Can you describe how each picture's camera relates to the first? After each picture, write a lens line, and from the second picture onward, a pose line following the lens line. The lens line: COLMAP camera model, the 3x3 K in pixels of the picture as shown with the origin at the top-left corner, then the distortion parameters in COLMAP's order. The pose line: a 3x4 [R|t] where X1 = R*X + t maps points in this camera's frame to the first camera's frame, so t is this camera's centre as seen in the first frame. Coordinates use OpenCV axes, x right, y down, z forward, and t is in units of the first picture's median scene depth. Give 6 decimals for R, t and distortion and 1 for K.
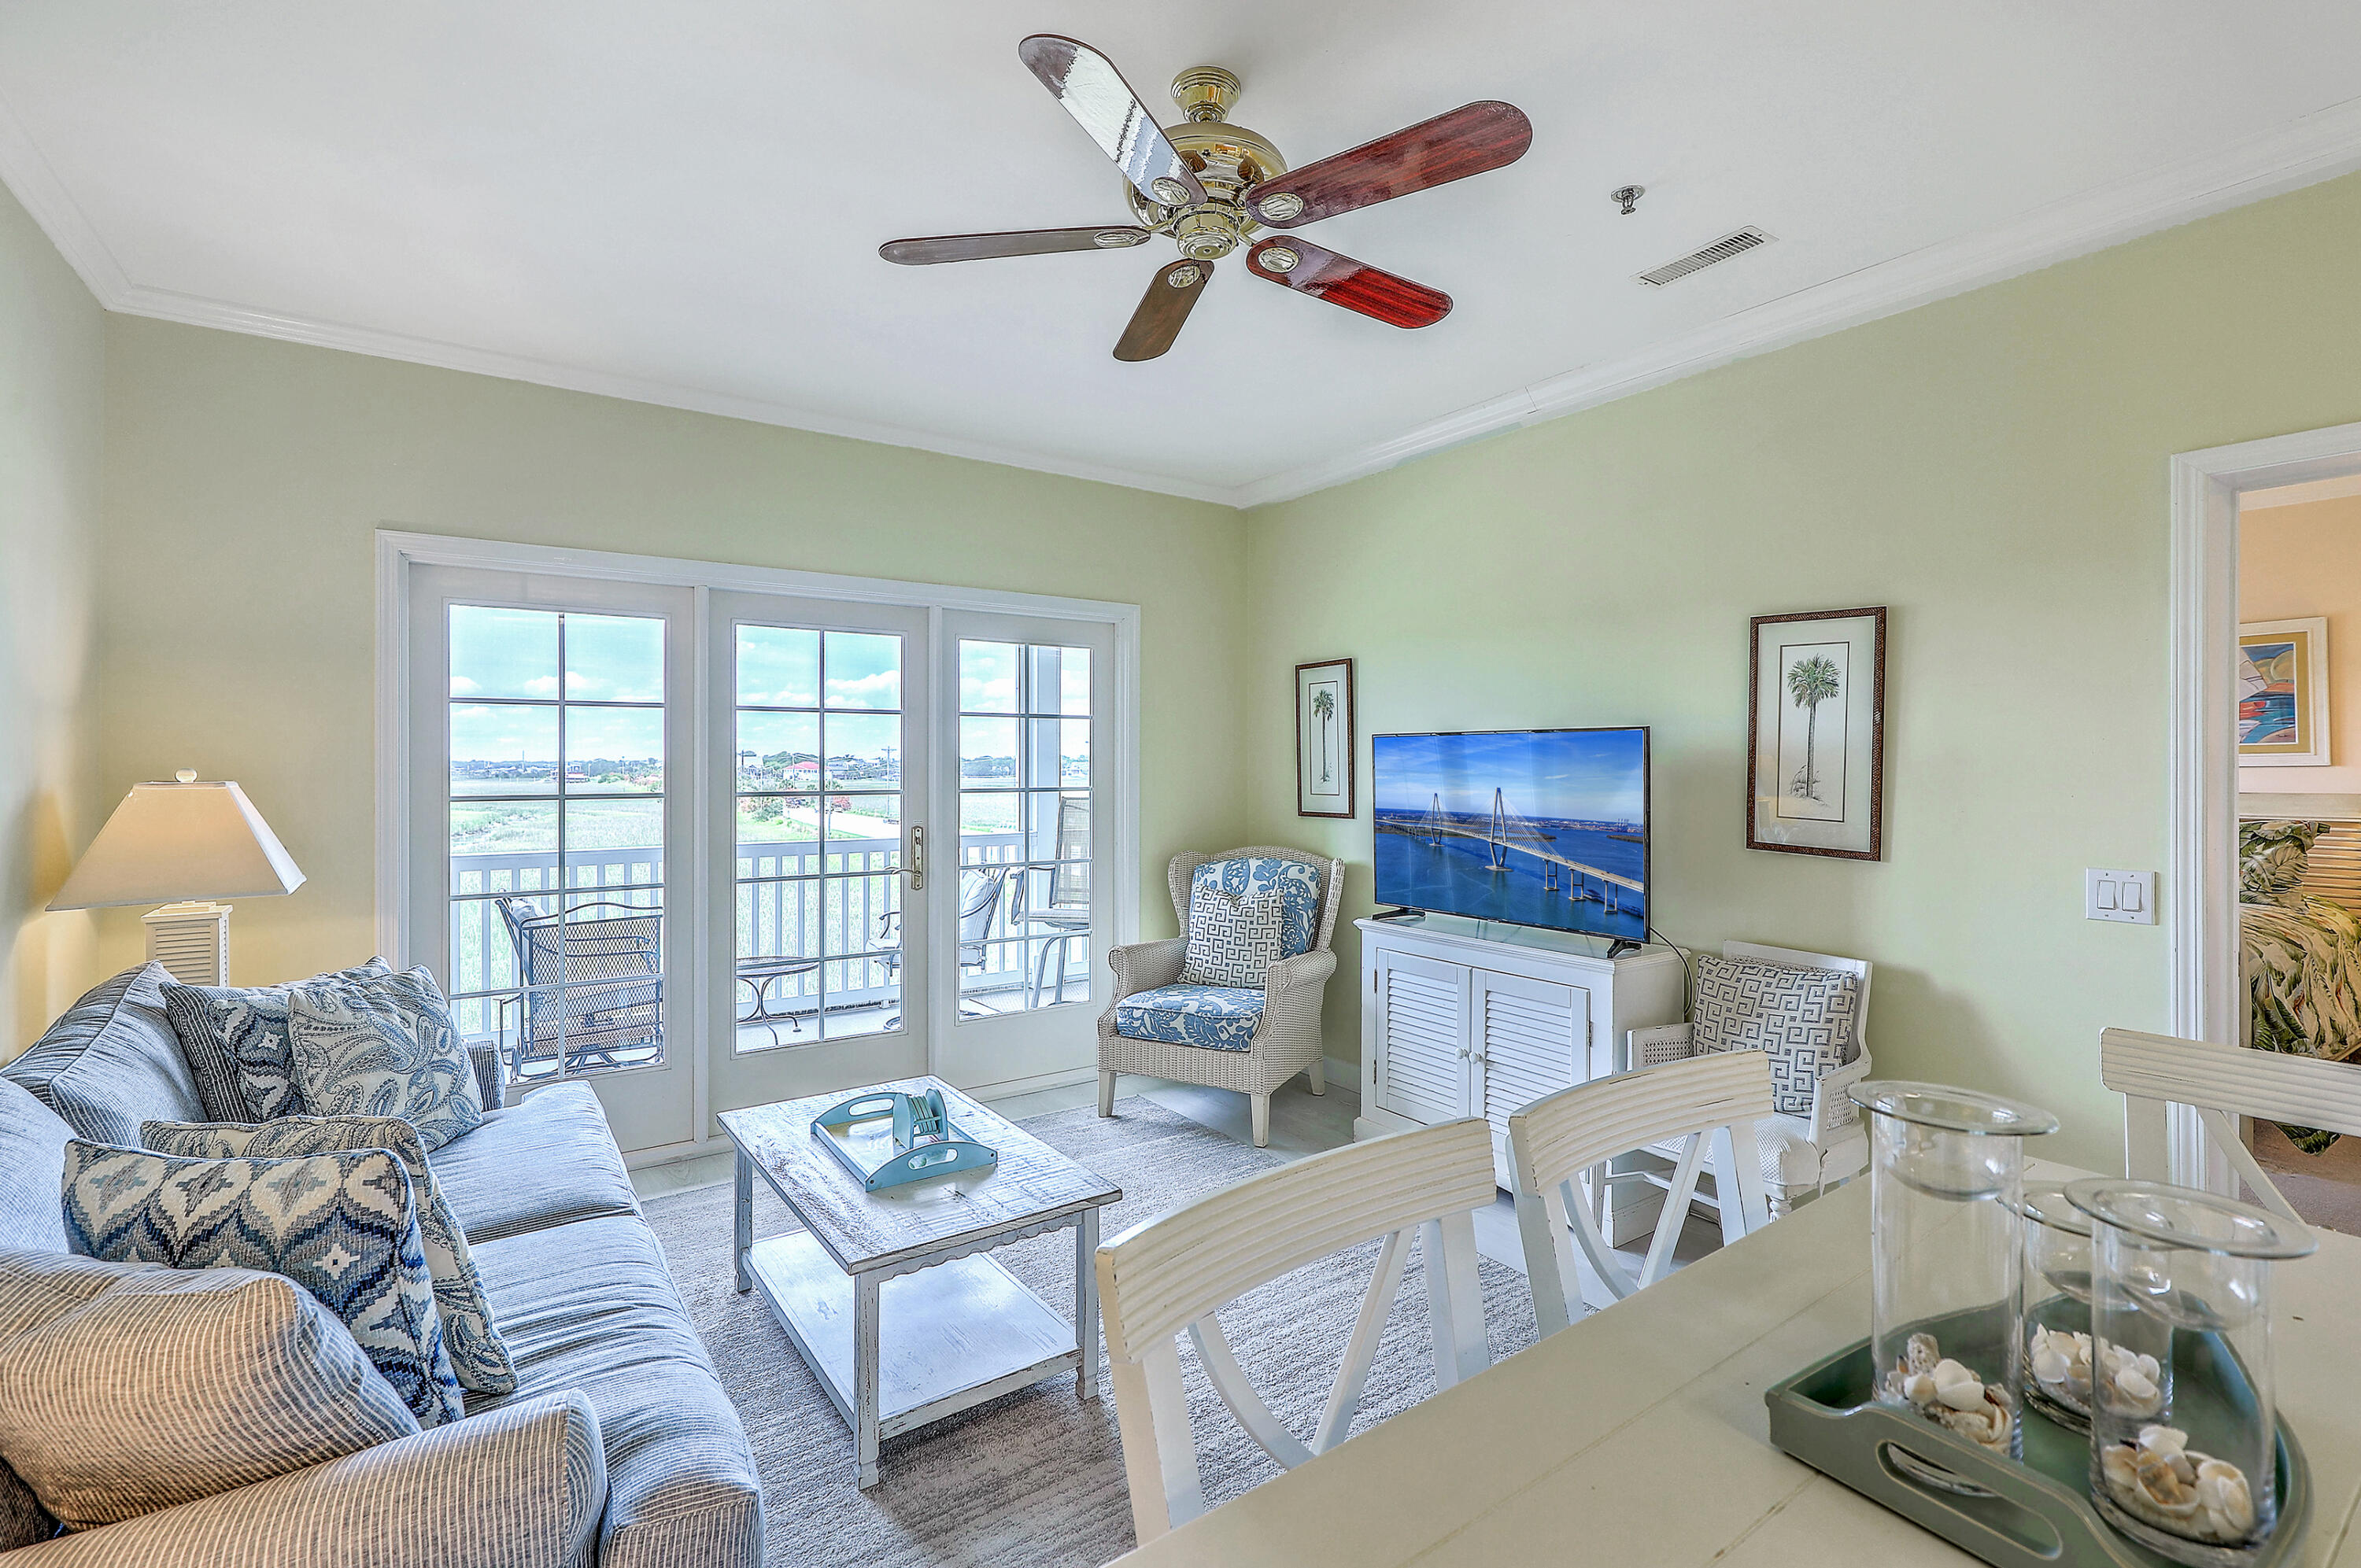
lens RADIAL K [[1069.0, 0, 1196.9], [0, 1069.0, 772.8], [0, 0, 1]] dist [0.000037, -0.000106]
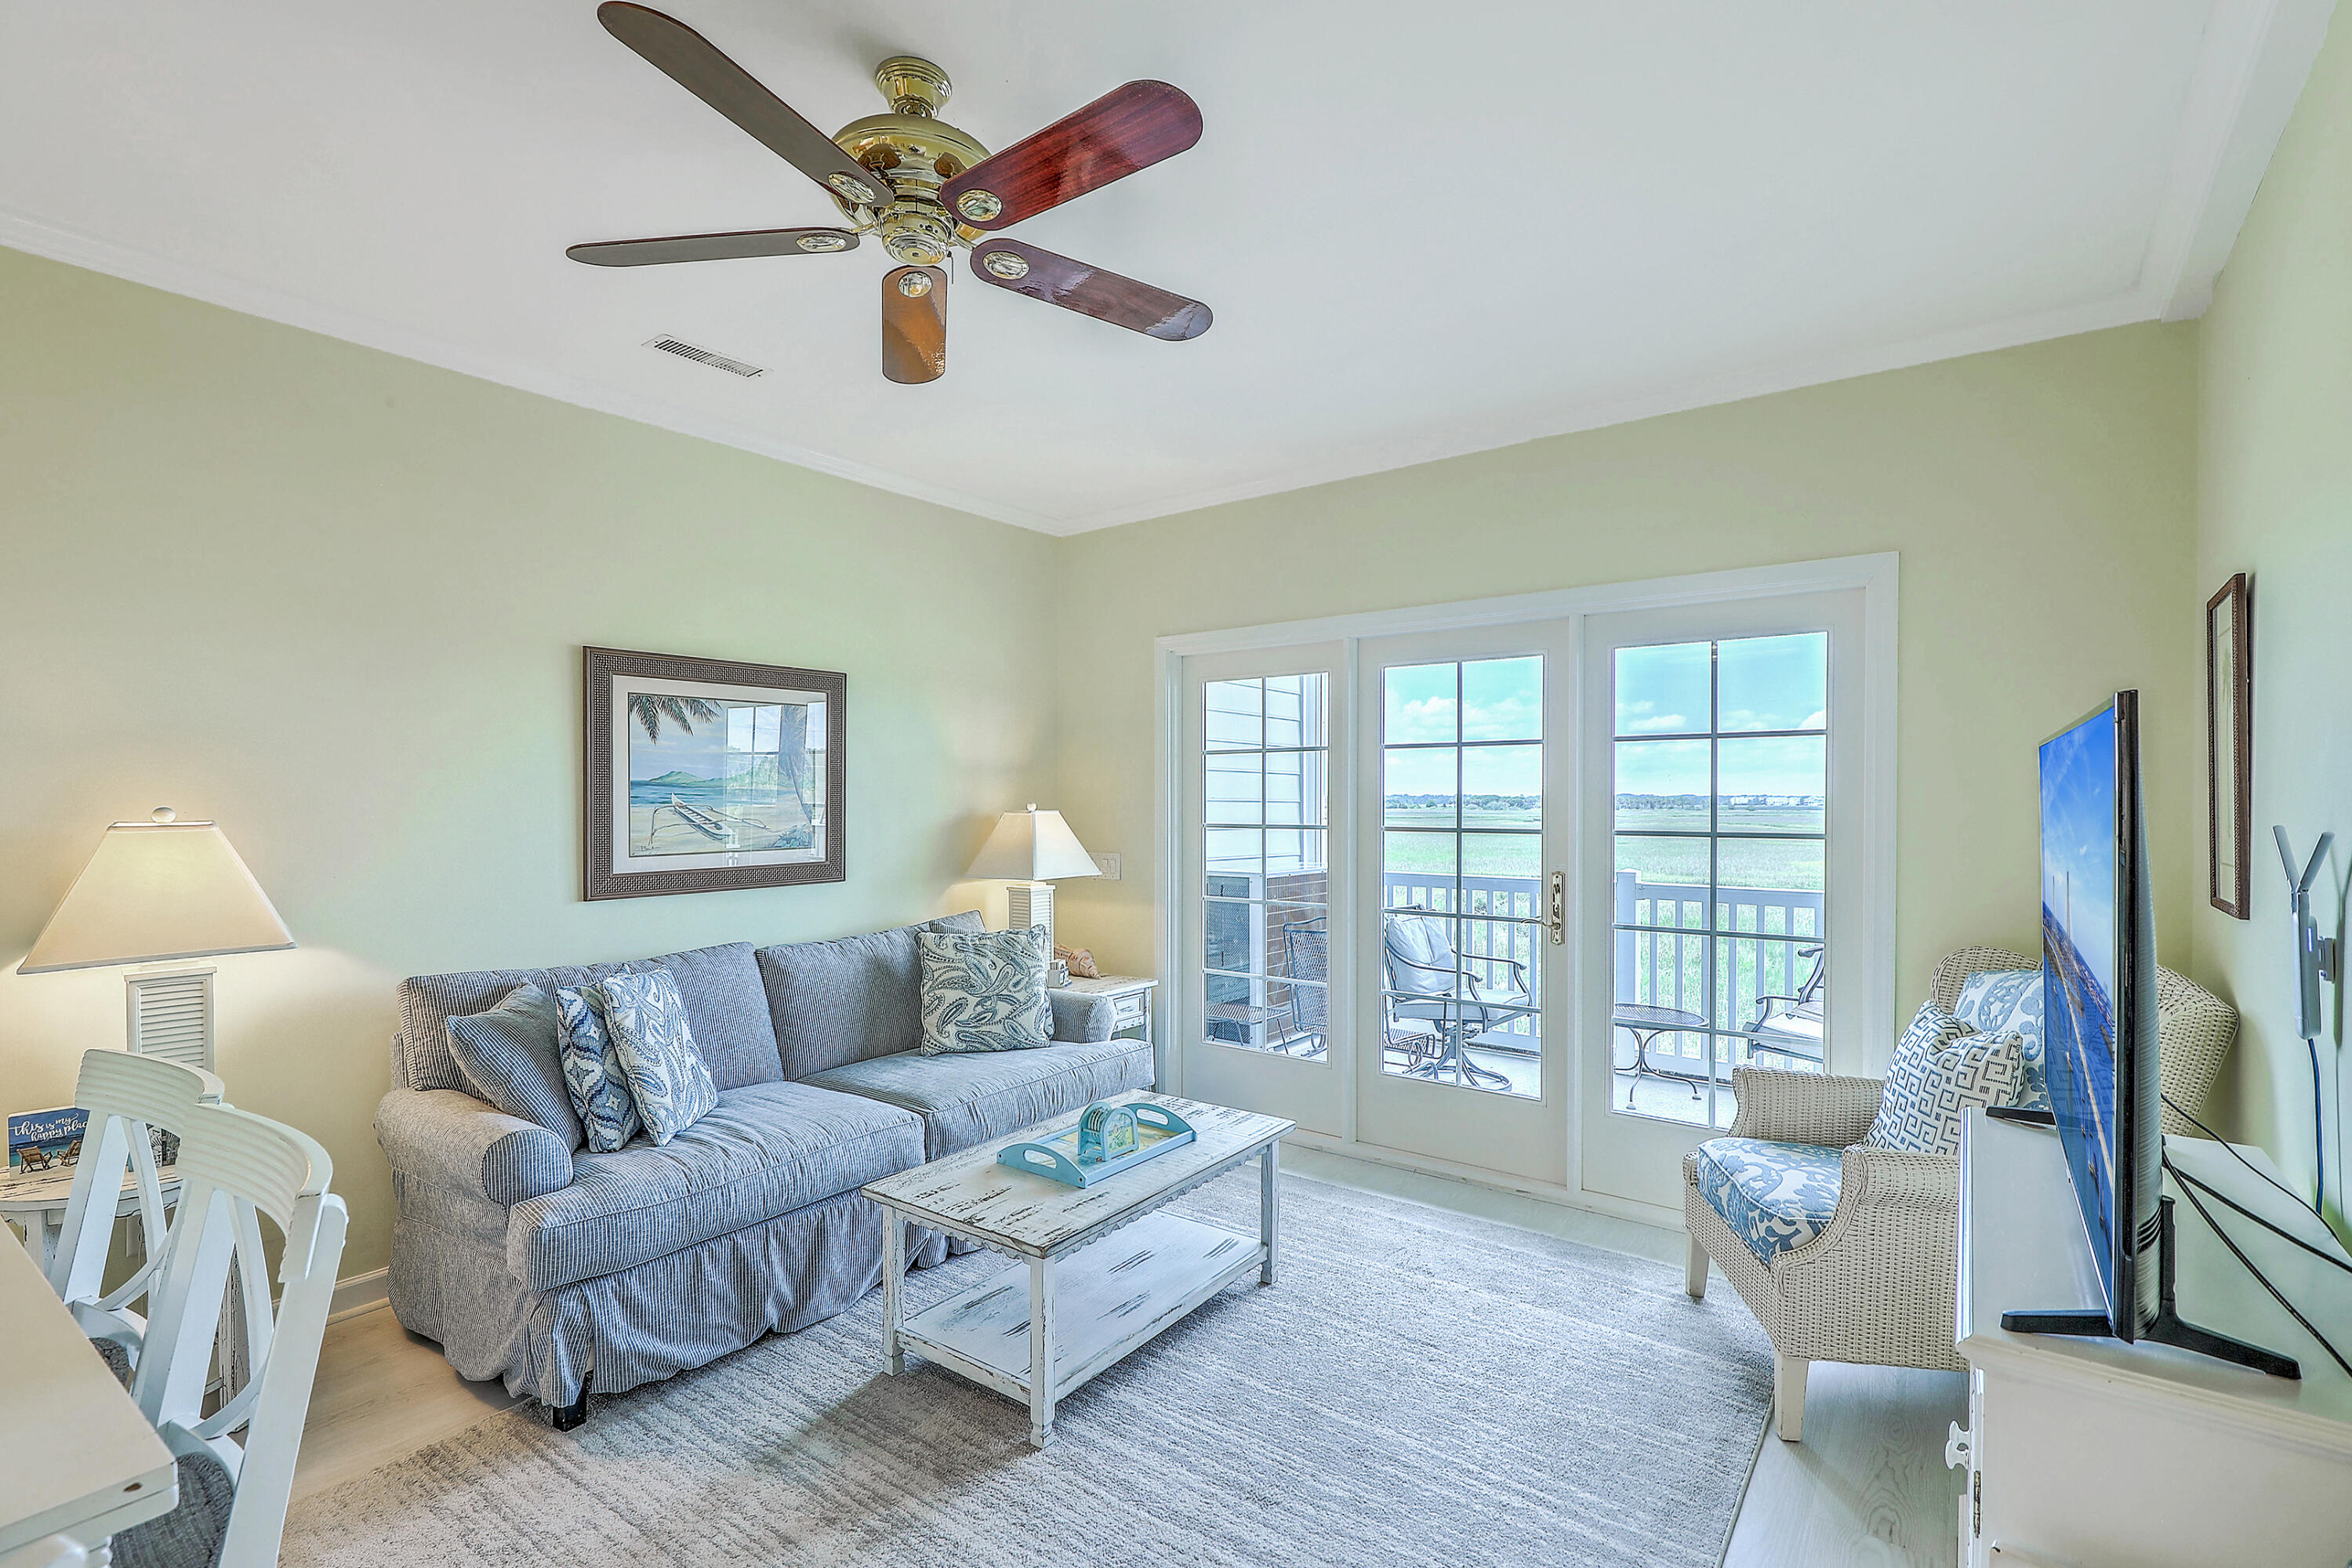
lens RADIAL K [[1065.0, 0, 1174.3], [0, 1065.0, 803.5], [0, 0, 1]] dist [0.000037, -0.000106]
pose [[0.313797, 0.005336, -0.949475, 0.512373], [-0.008375, 0.999961, 0.002851, -0.006066], [0.949453, 0.007057, 0.313829, 0.478096]]
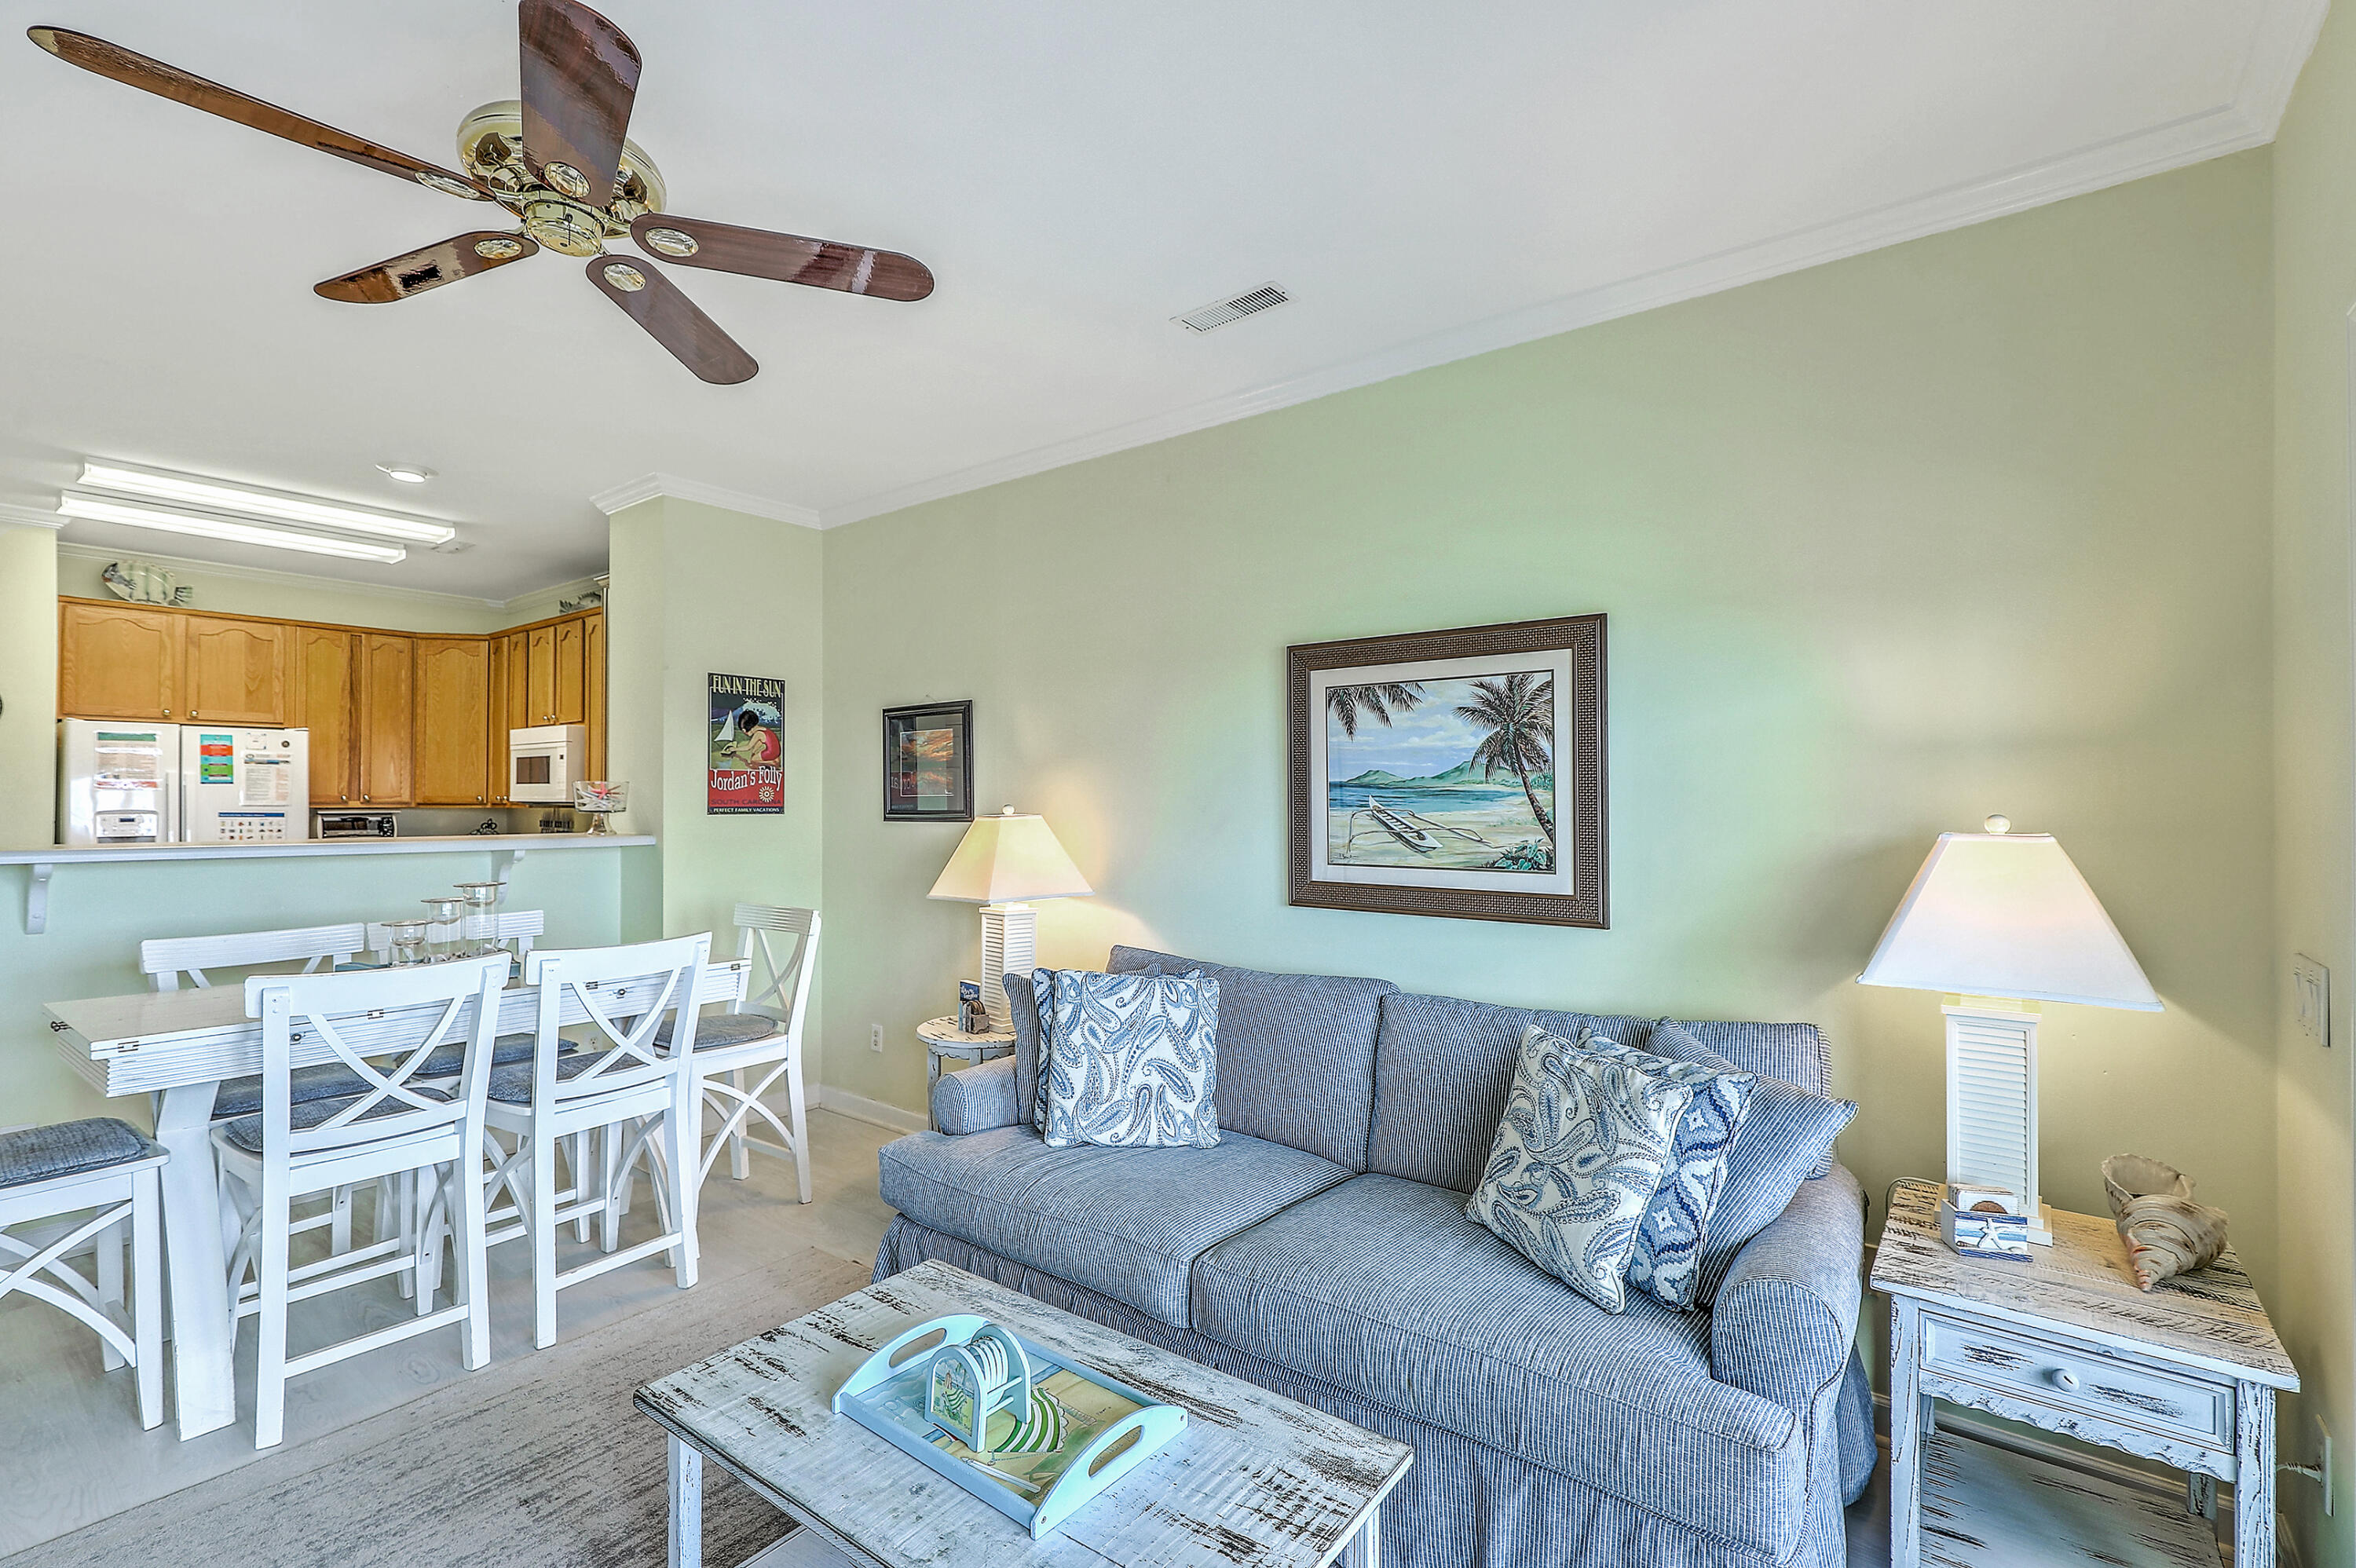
lens RADIAL K [[1066.8, 0, 1219.8], [0, 1066.8, 783.1], [0, 0, 1]] dist [0.000037, -0.000106]
pose [[-0.951028, -0.008444, -0.308988, -0.133576], [-0.007262, 0.999961, -0.004975, -0.013067], [0.309018, -0.002488, -0.951053, 1.077083]]
